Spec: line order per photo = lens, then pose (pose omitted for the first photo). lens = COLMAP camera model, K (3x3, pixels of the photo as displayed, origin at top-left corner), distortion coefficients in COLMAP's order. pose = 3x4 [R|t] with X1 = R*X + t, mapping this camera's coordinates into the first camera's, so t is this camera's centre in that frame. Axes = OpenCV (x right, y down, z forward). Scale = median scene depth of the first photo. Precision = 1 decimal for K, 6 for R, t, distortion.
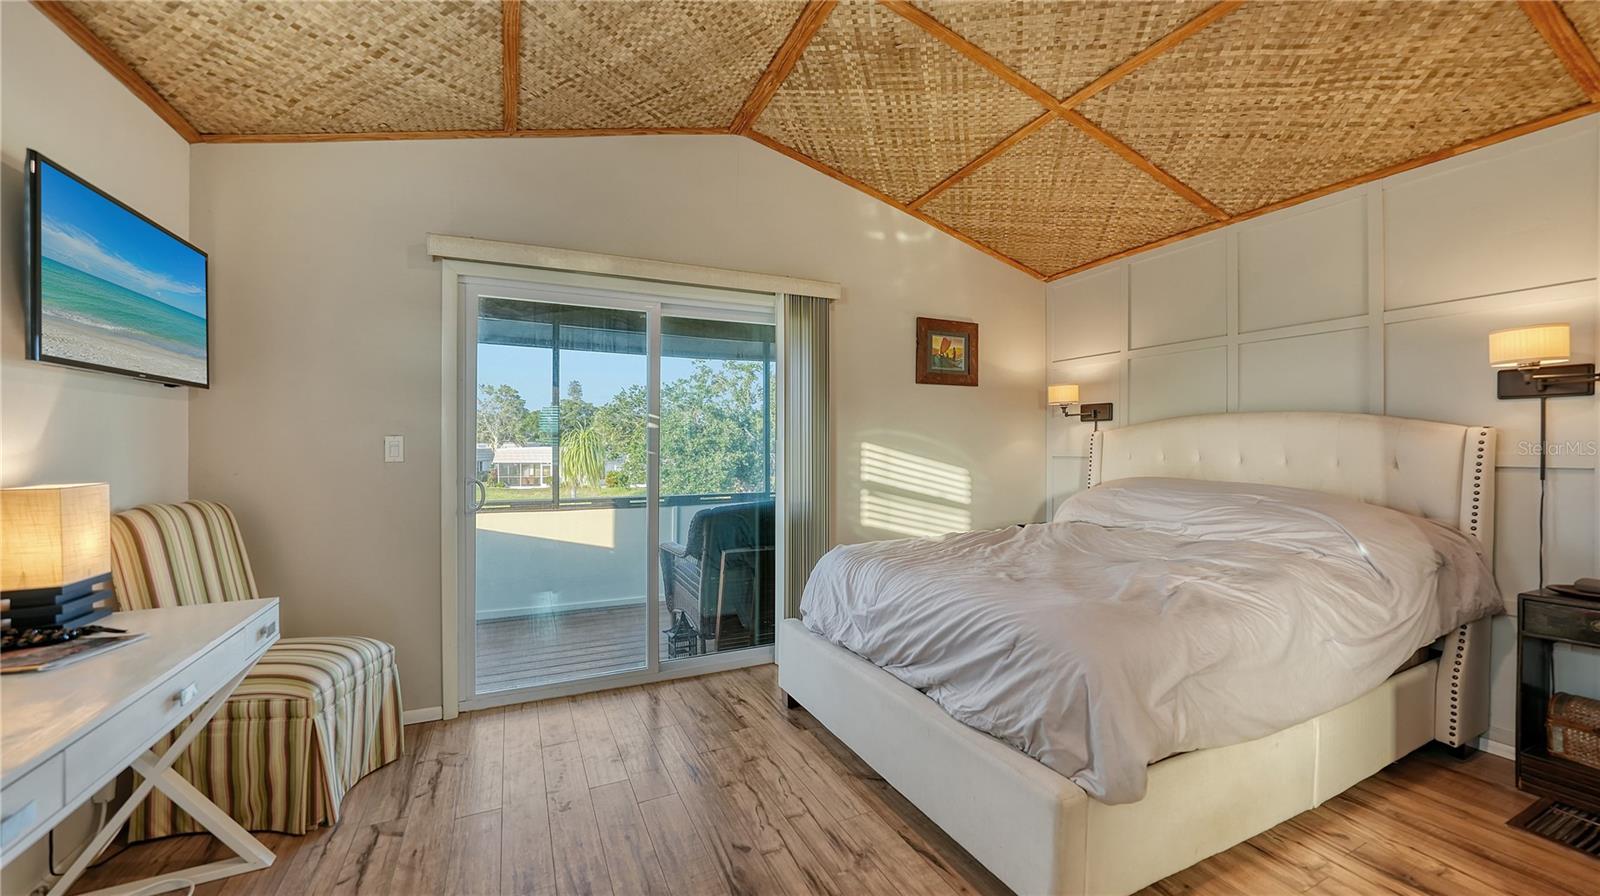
lens RADIAL K [[608.2, 0, 800.0], [0, 608.2, 448.0], [0, 0, 1]] dist [-0.017826, 0.004410]
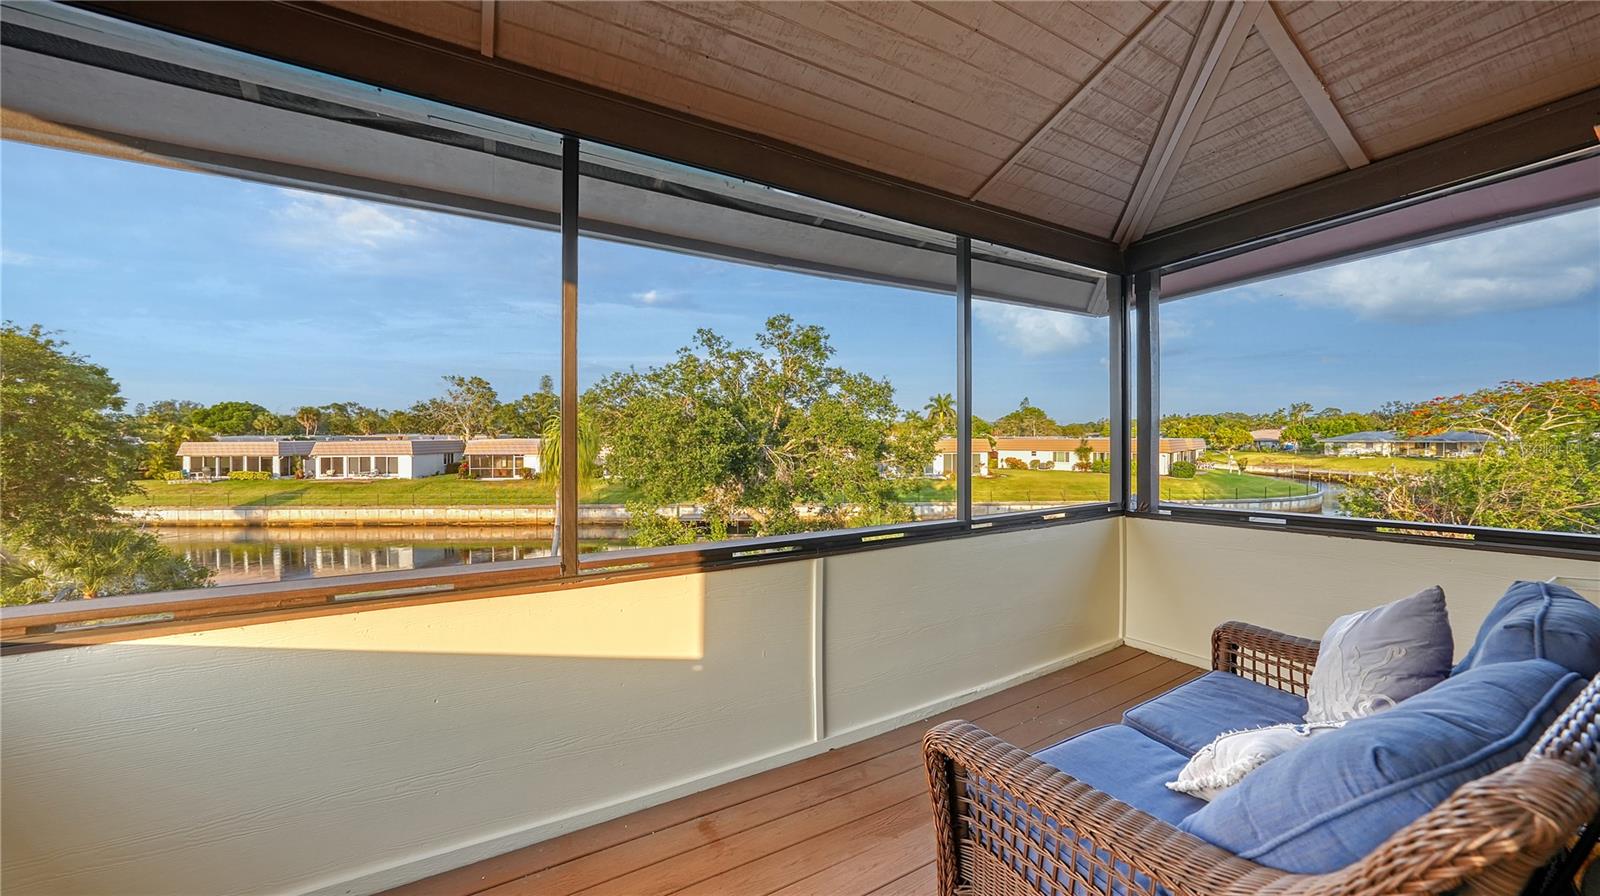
lens RADIAL K [[559.7, 0, 805.0], [0, 559.7, 438.2], [0, 0, 1]] dist [-0.029108, 0.000011]
pose [[0.996697, -0.004455, 0.081083, -0.823156], [0.004458, 0.999990, 0.000145, -0.014351], [-0.081083, 0.000217, 0.996707, 1.777356]]
